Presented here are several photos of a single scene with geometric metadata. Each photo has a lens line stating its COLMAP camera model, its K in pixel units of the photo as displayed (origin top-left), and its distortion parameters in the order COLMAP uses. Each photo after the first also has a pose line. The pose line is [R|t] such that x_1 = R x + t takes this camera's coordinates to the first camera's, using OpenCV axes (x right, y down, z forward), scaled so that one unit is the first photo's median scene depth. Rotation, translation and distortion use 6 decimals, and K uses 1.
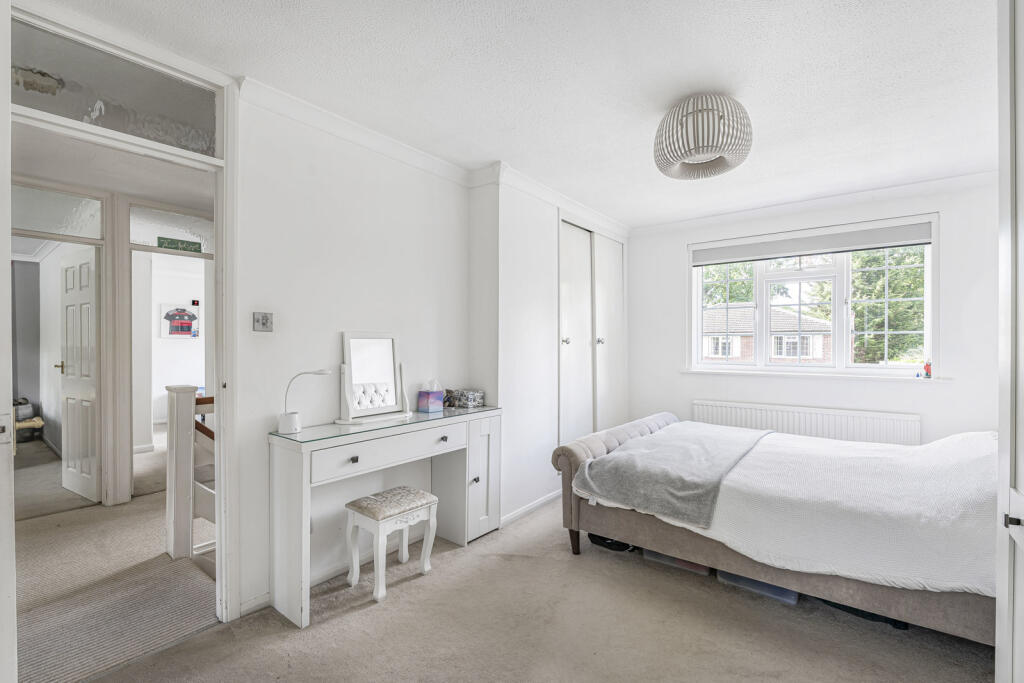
lens RADIAL K [[472.7, 0, 512.0], [0, 472.7, 341.5], [0, 0, 1]] dist [-0.000185, 0.000119]
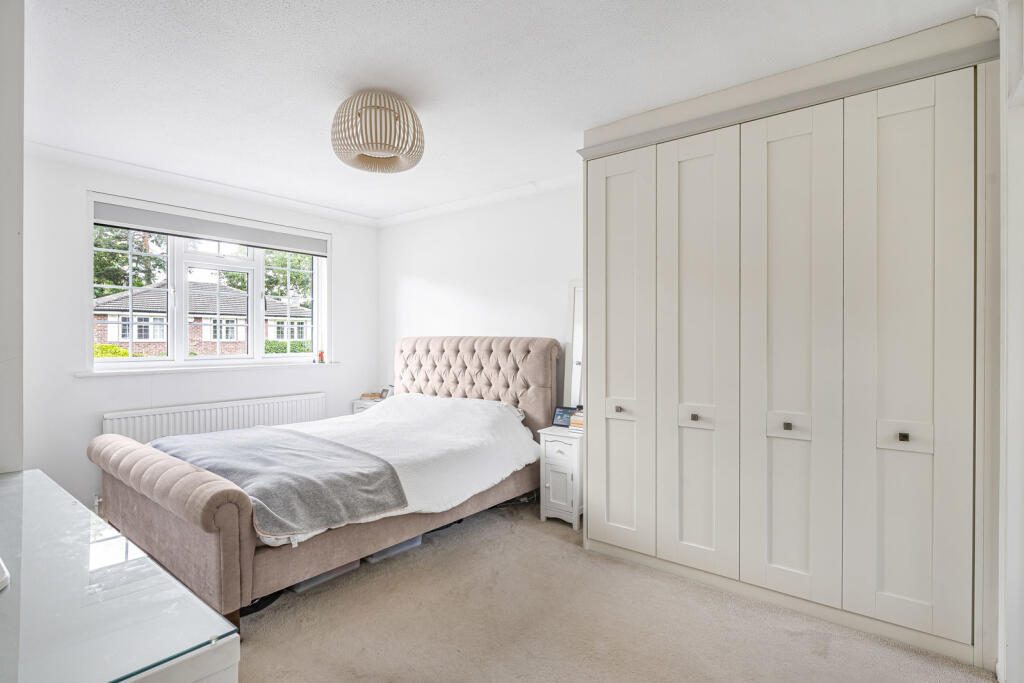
lens RADIAL K [[503.4, 0, 512.0], [0, 503.4, 341.5], [0, 0, 1]] dist [-0.000233, -0.000042]
pose [[0.003399, -0.004795, 0.999983, -0.647360], [-0.004634, 0.999978, 0.004811, 0.015019], [-0.999983, -0.004650, 0.003377, 0.679140]]
